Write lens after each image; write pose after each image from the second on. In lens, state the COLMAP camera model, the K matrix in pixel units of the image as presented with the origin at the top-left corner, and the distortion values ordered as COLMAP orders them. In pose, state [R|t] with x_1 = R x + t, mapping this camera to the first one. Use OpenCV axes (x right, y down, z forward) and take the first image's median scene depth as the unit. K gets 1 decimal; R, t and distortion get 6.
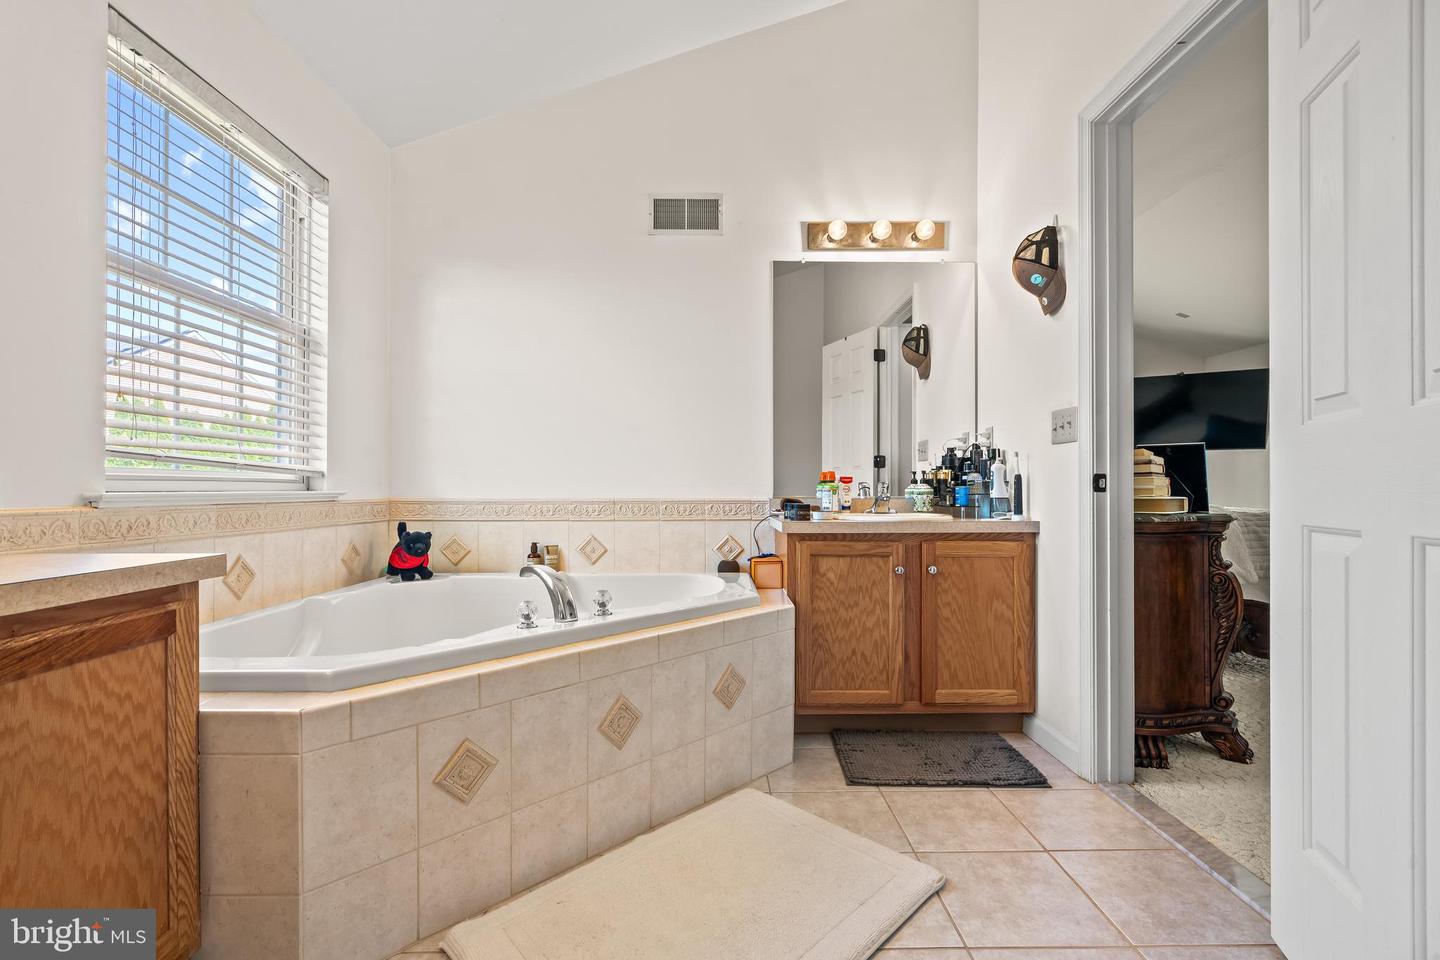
lens RADIAL K [[647.6, 0, 721.7], [0, 647.6, 474.6], [0, 0, 1]] dist [-0.009211, 0.003287]
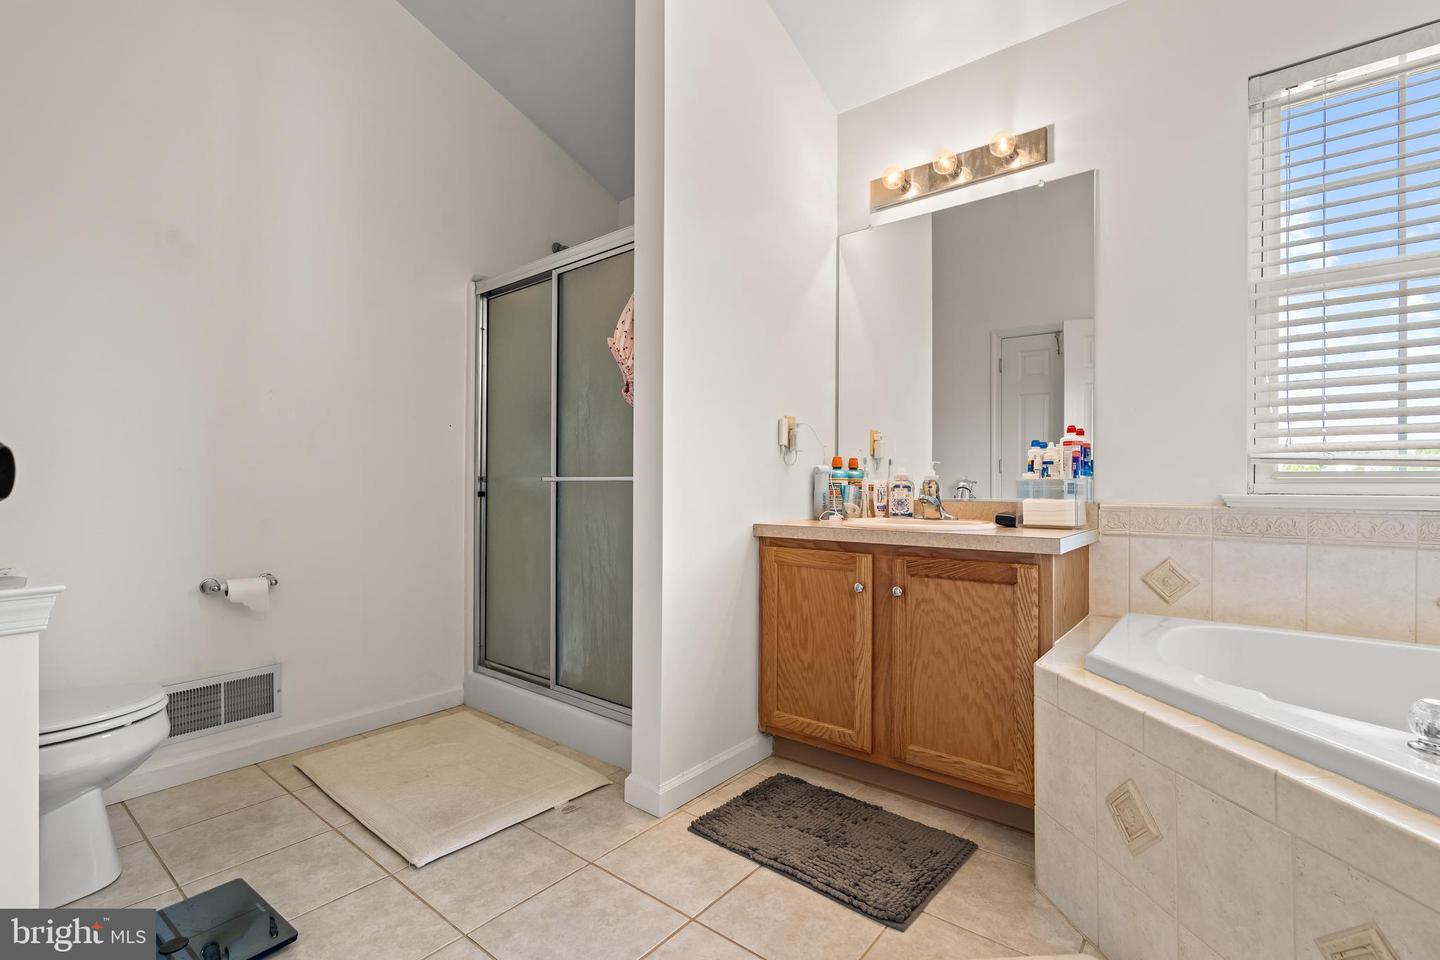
lens RADIAL K [[647.6, 0, 712.1], [0, 647.6, 478.1], [0, 0, 1]] dist [-0.009211, 0.003287]
pose [[-0.631471, -0.012416, -0.775300, 0.436027], [0.011167, 0.999622, -0.025103, 0.012657], [0.775319, -0.024510, -0.631094, 0.751050]]
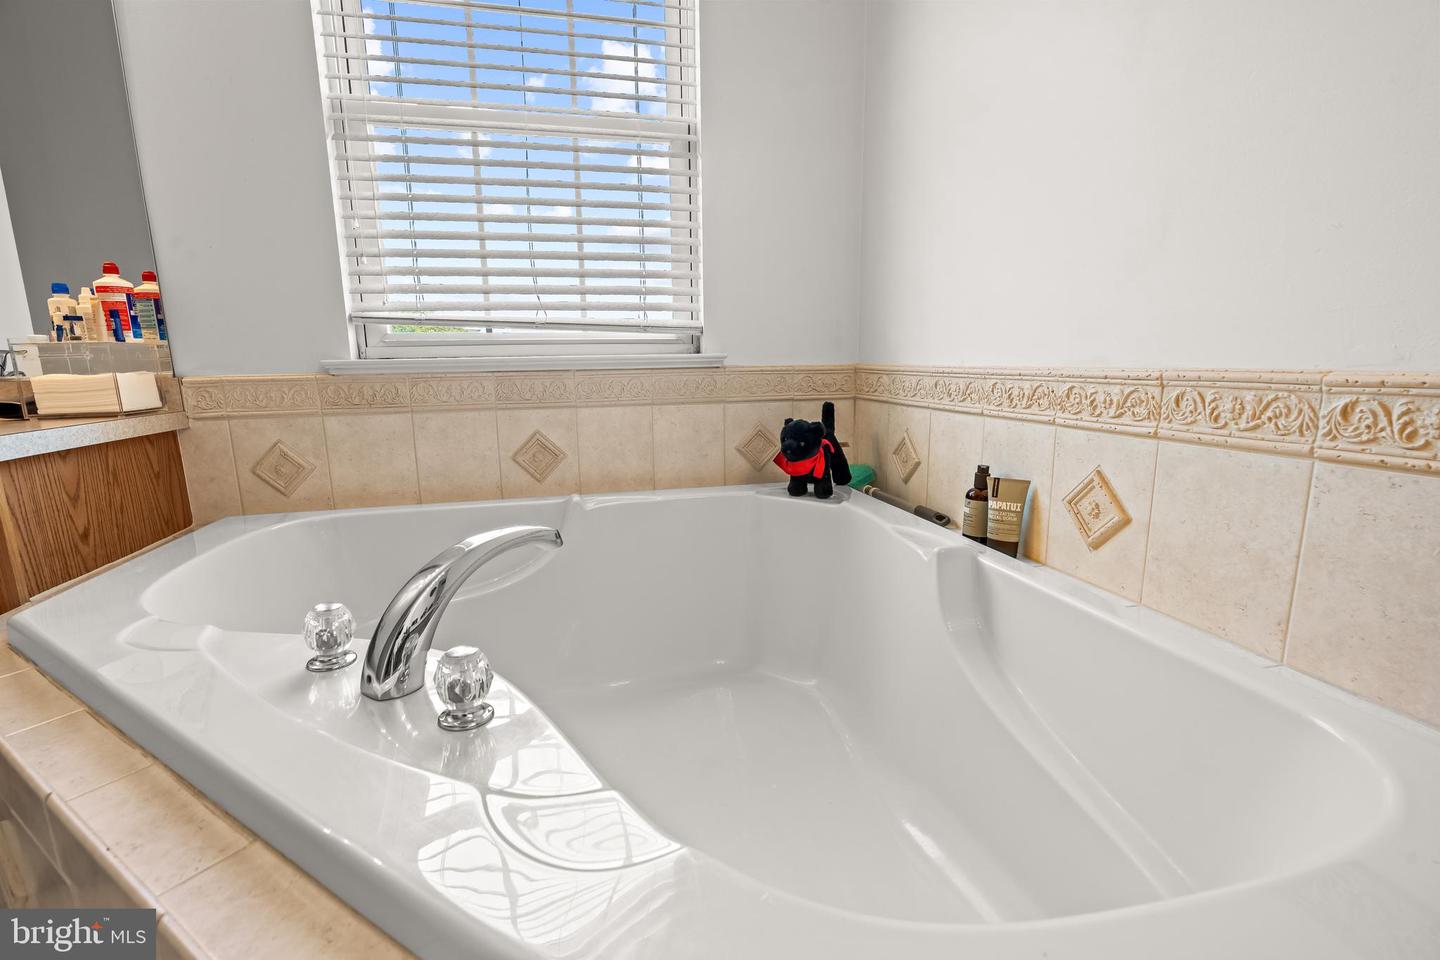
lens RADIAL K [[647.6, 0, 716.1], [0, 647.6, 470.4], [0, 0, 1]] dist [-0.009211, 0.003287]
pose [[0.229954, 0.165816, -0.958971, 0.140276], [0.037164, 0.983163, 0.178911, 0.029432], [0.972492, -0.076780, 0.219920, 1.006538]]
